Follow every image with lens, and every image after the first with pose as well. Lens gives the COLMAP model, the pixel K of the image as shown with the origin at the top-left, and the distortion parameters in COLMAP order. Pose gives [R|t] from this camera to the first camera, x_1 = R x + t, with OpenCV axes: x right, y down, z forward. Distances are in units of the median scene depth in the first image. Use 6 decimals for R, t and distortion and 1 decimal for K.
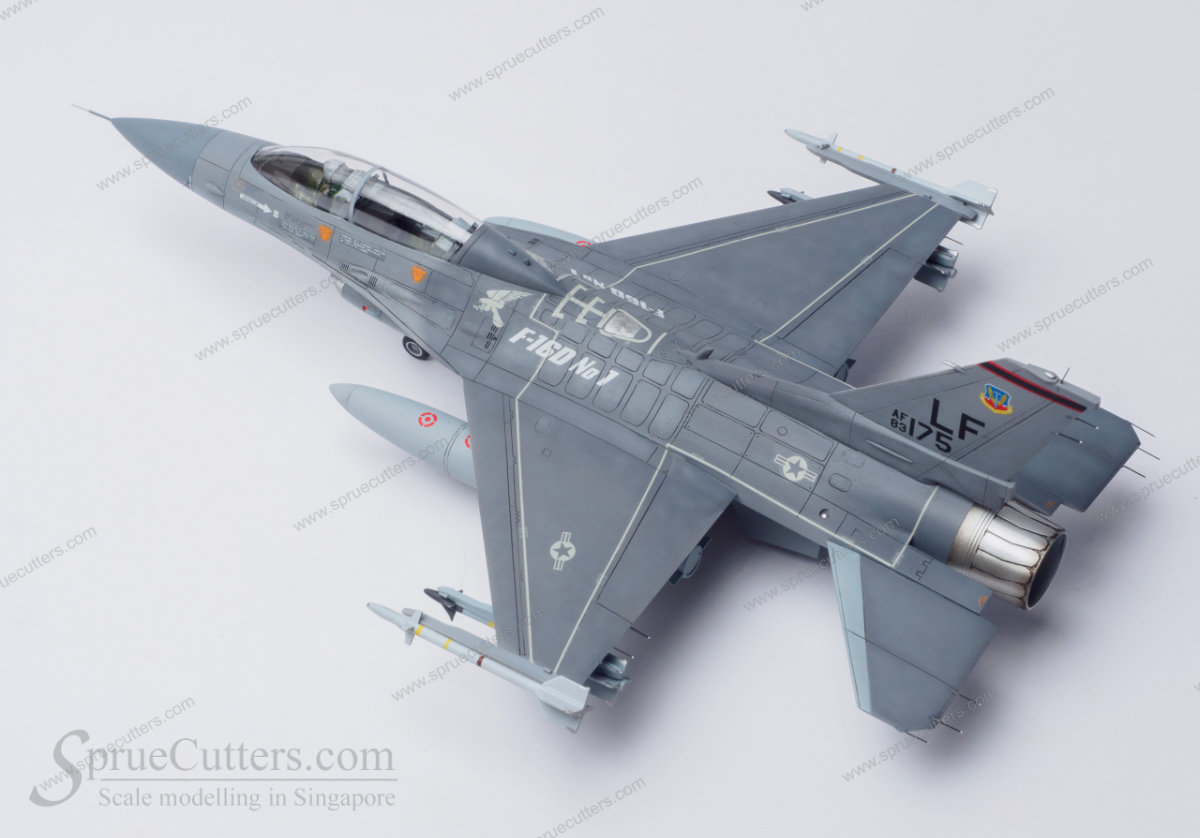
lens RADIAL K [[3413.4, 0, 598.7], [0, 3413.4, 408.8], [0, 0, 1]] dist [0.070699, 0.000000]
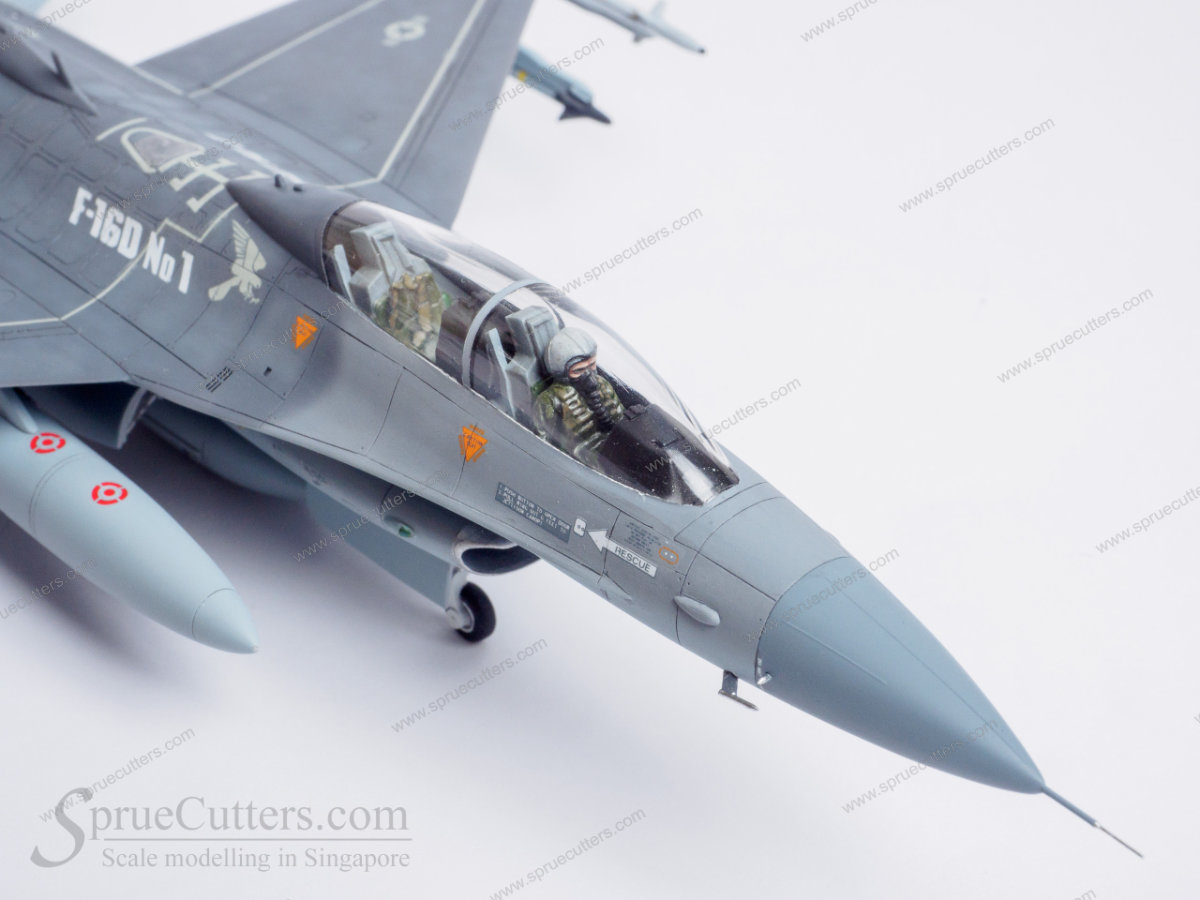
lens RADIAL K [[2812.1, 0, 605.3], [0, 2812.1, 450.3], [0, 0, 1]] dist [0.066044, 0.000000]
pose [[-0.966127, -0.128012, 0.224080, -0.176580], [0.207916, 0.128253, 0.969702, -0.458913], [-0.152872, 0.983445, -0.097293, 1.081104]]
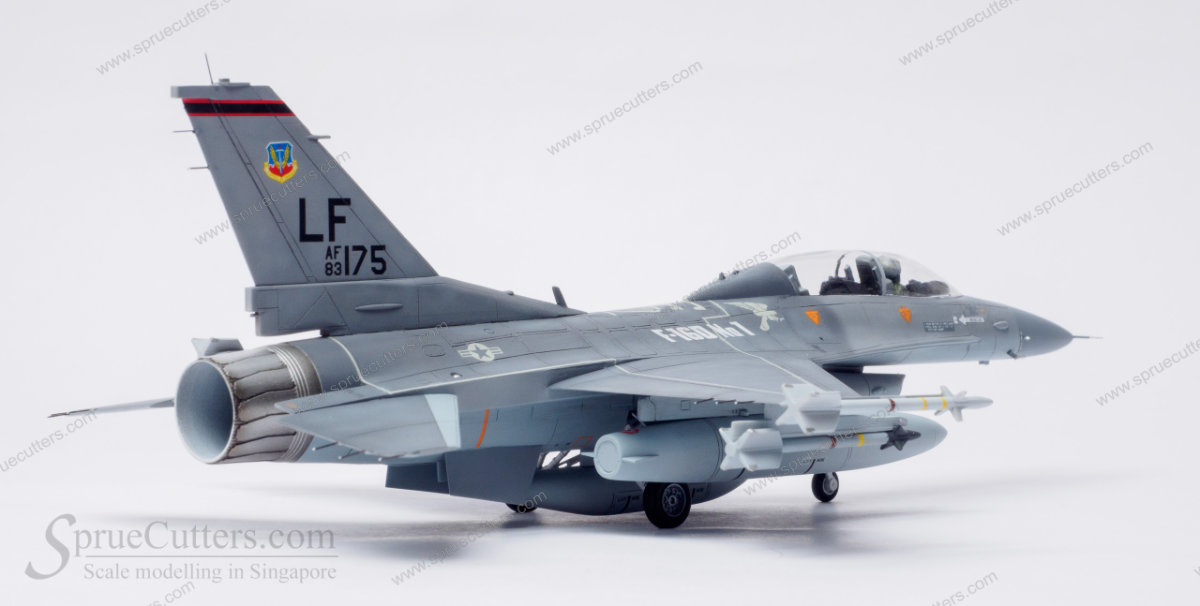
lens RADIAL K [[2862.4, 0, 589.6], [0, 2862.4, 305.6], [0, 0, 1]] dist [0.057055, 0.000000]
pose [[-0.240503, 0.055413, -0.969065, 0.764890], [-0.720559, 0.658730, 0.216496, -0.185076], [0.650349, 0.750336, -0.118498, 1.080862]]
